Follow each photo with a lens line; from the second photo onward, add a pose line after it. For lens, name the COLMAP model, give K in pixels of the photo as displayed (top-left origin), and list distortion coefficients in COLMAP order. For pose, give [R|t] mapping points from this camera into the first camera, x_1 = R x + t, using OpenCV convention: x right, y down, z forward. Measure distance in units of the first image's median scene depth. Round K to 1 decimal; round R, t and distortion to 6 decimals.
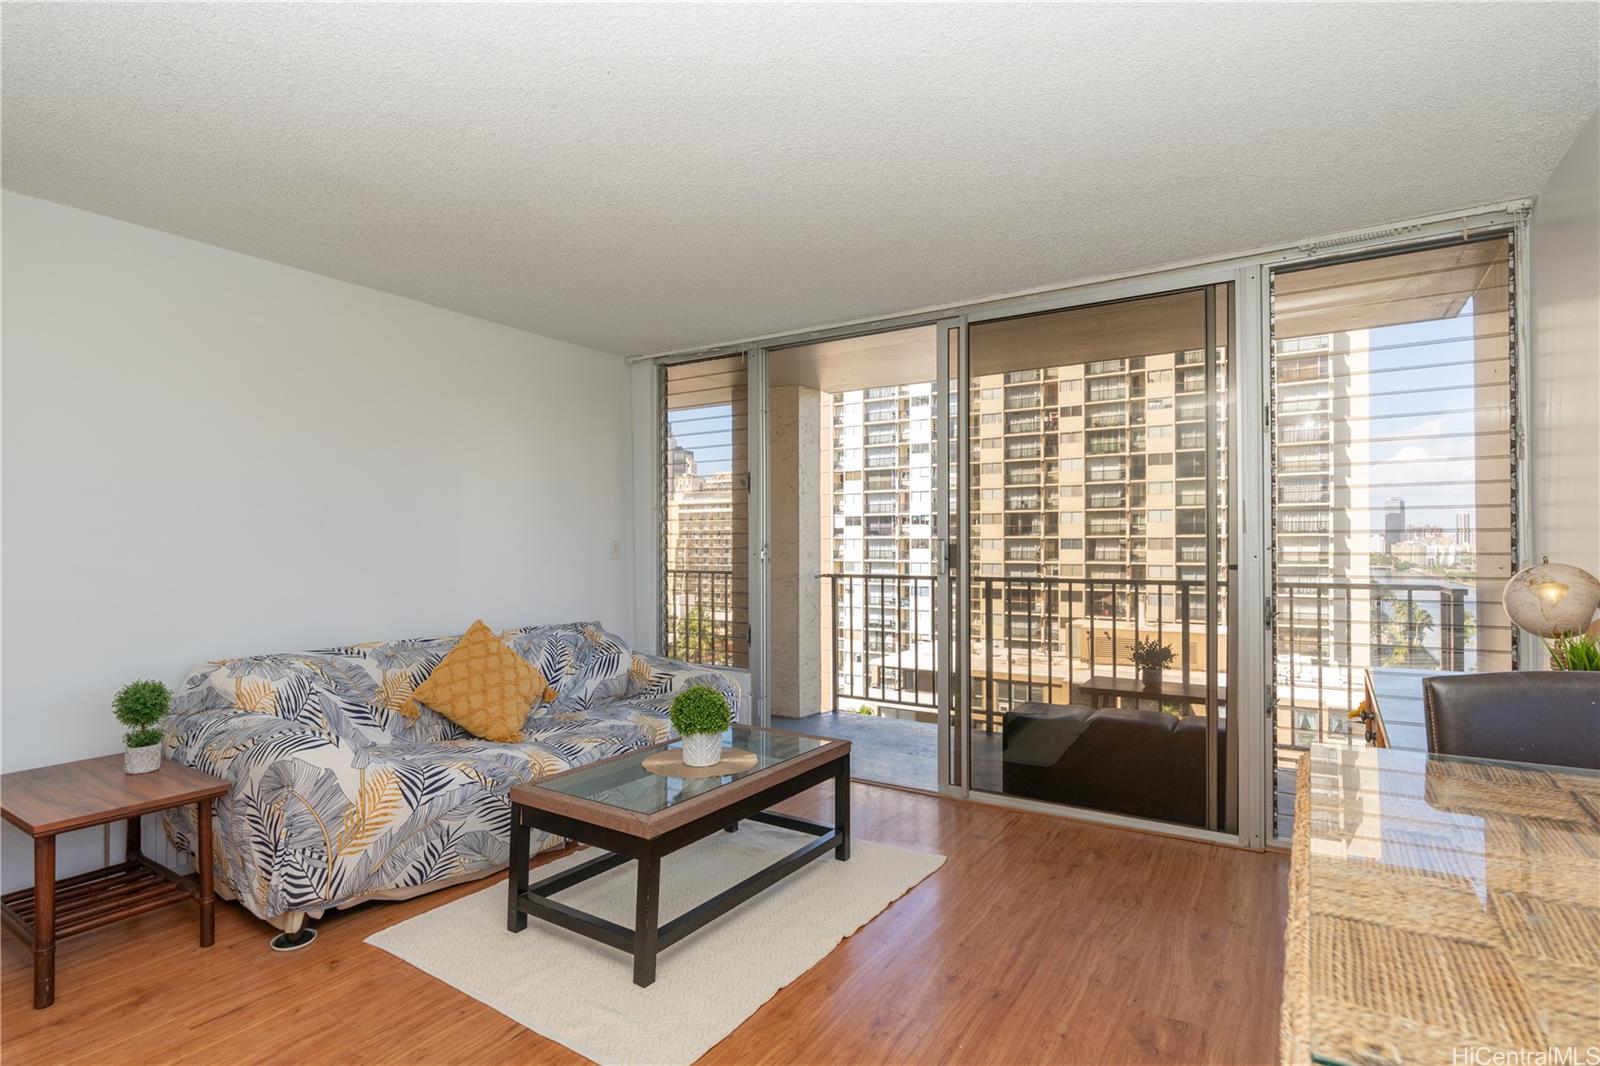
lens RADIAL K [[786.3, 0, 824.6], [0, 786.3, 543.8], [0, 0, 1]] dist [0.000740, 0.000286]
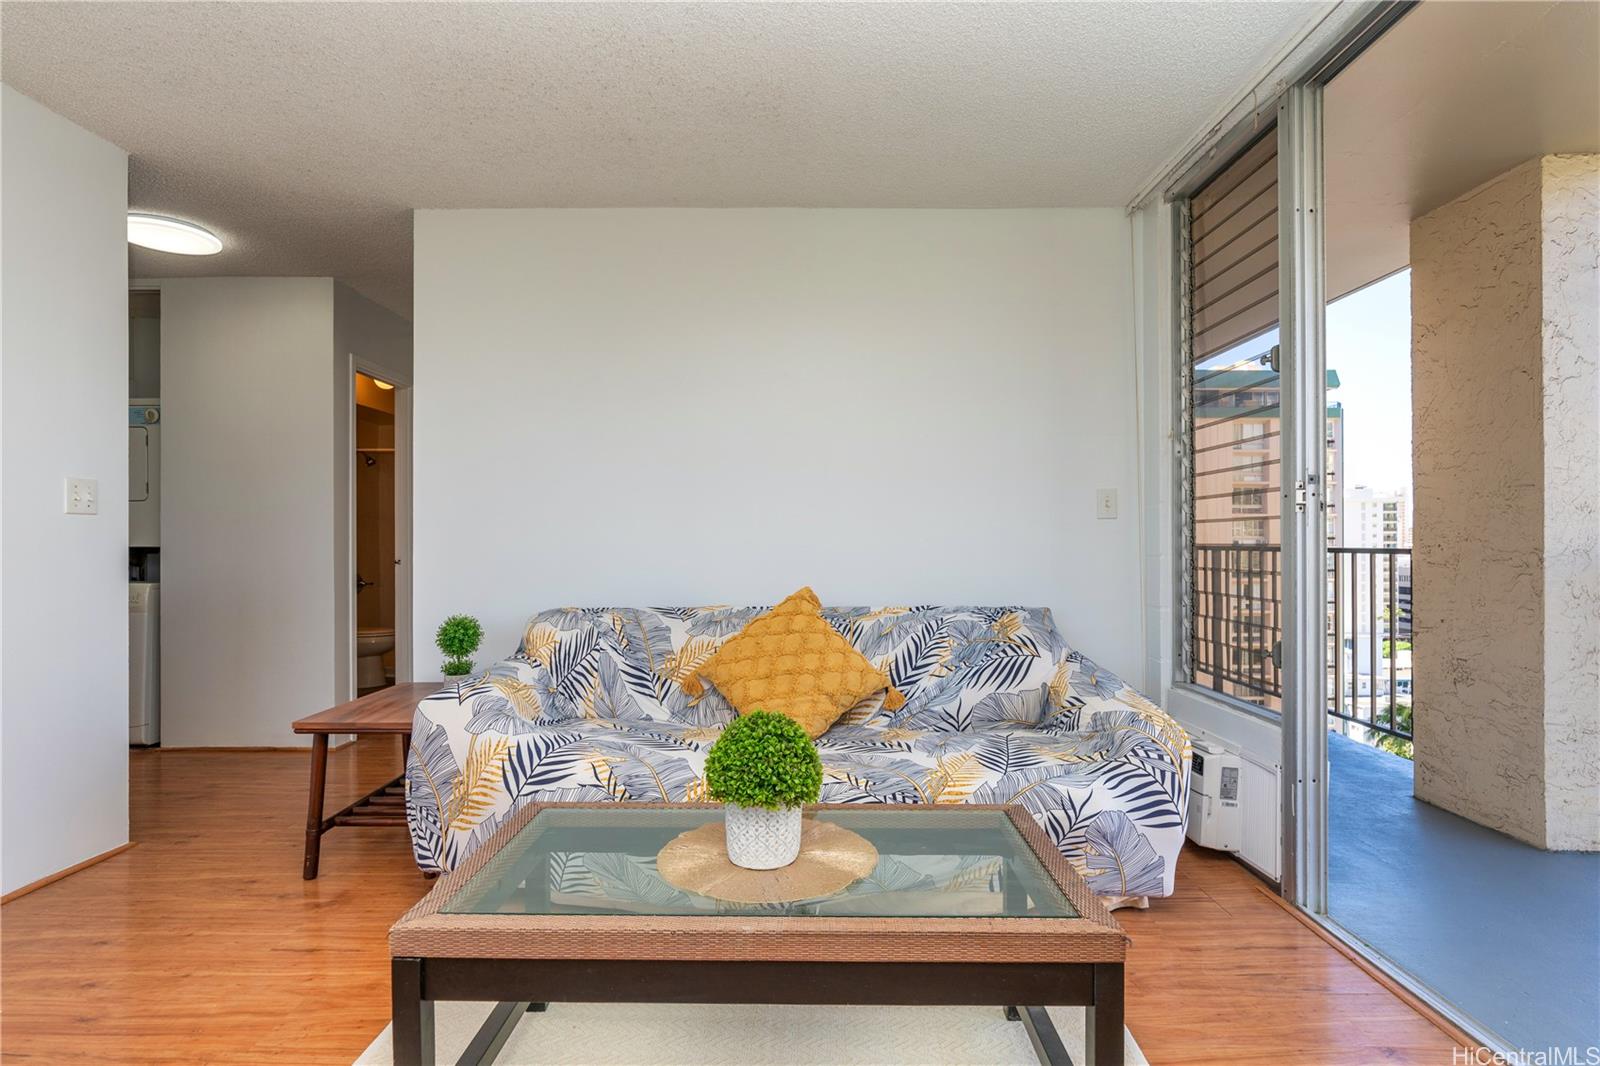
lens RADIAL K [[823.3, 0, 804.9], [0, 823.3, 539.2], [0, 0, 1]] dist [-0.004891, 0.001161]
pose [[0.525237, -0.007803, -0.850920, 0.292256], [0.004121, 0.999970, -0.006625, 0.063280], [0.850946, -0.000027, 0.525253, 0.660957]]
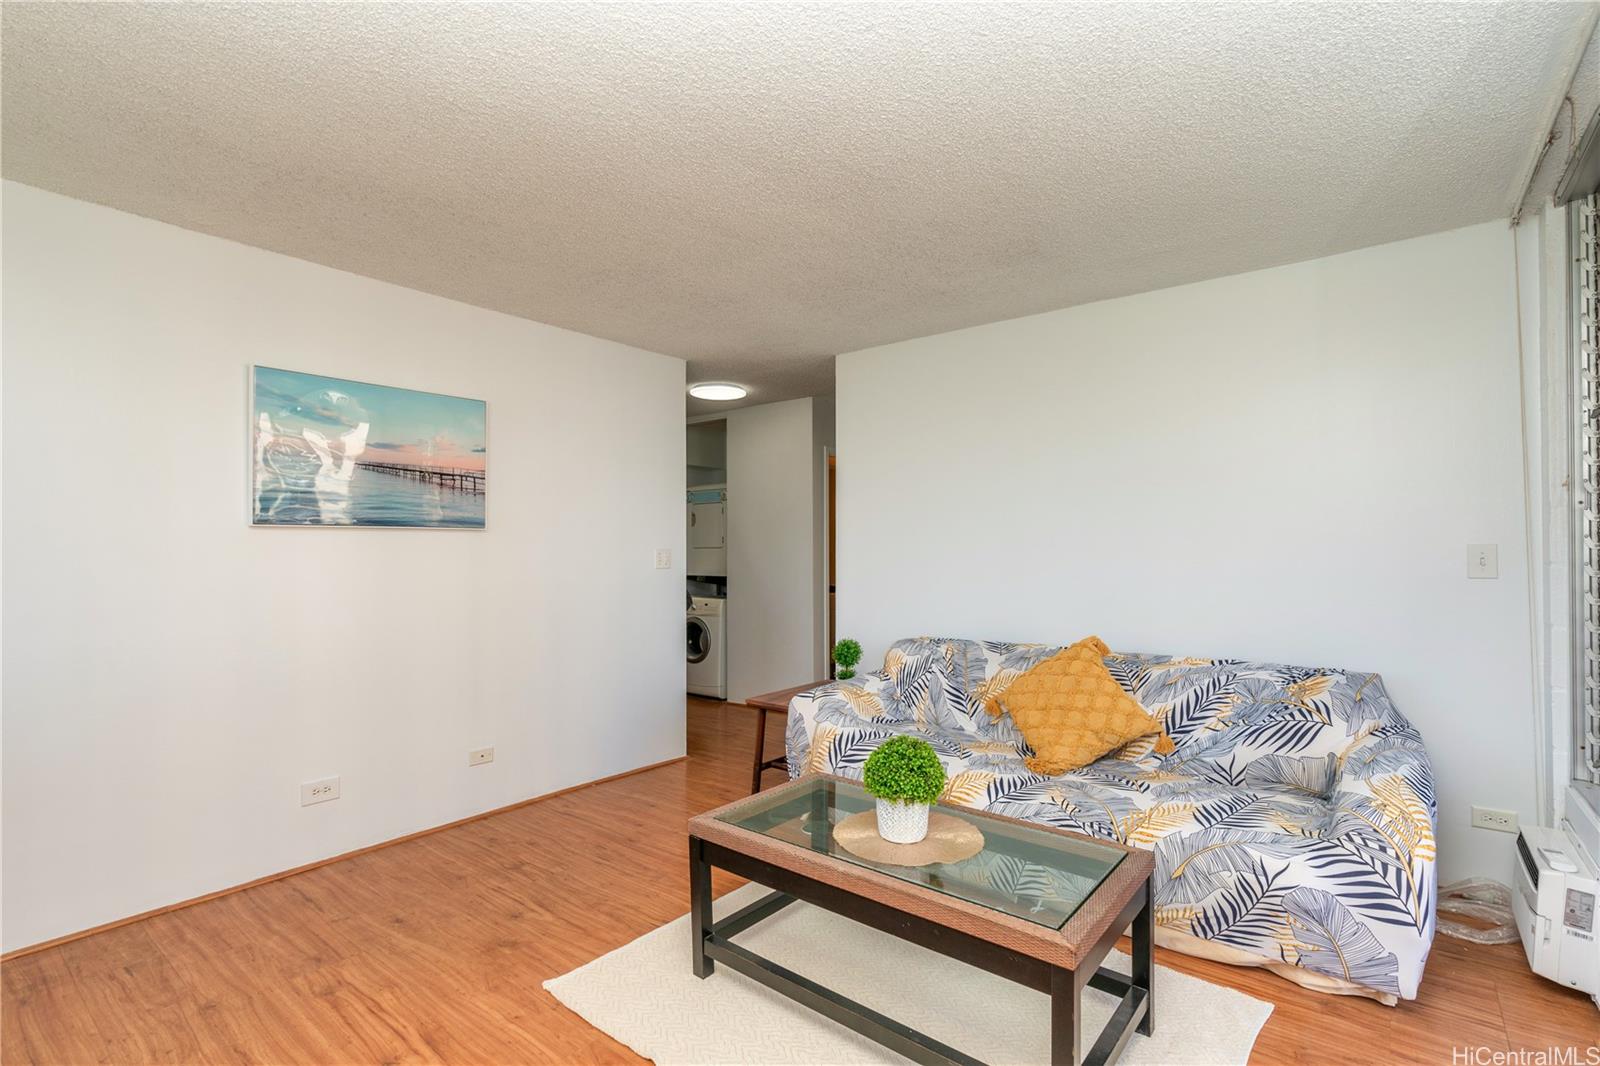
lens RADIAL K [[750.6, 0, 798.9], [0, 750.6, 540.2], [0, 0, 1]] dist [-0.000062, 0.000774]
pose [[-0.121070, -0.014515, -0.992538, 0.534619], [0.002423, 0.999886, -0.014918, -0.001824], [0.992641, -0.004211, -0.121021, 0.888858]]
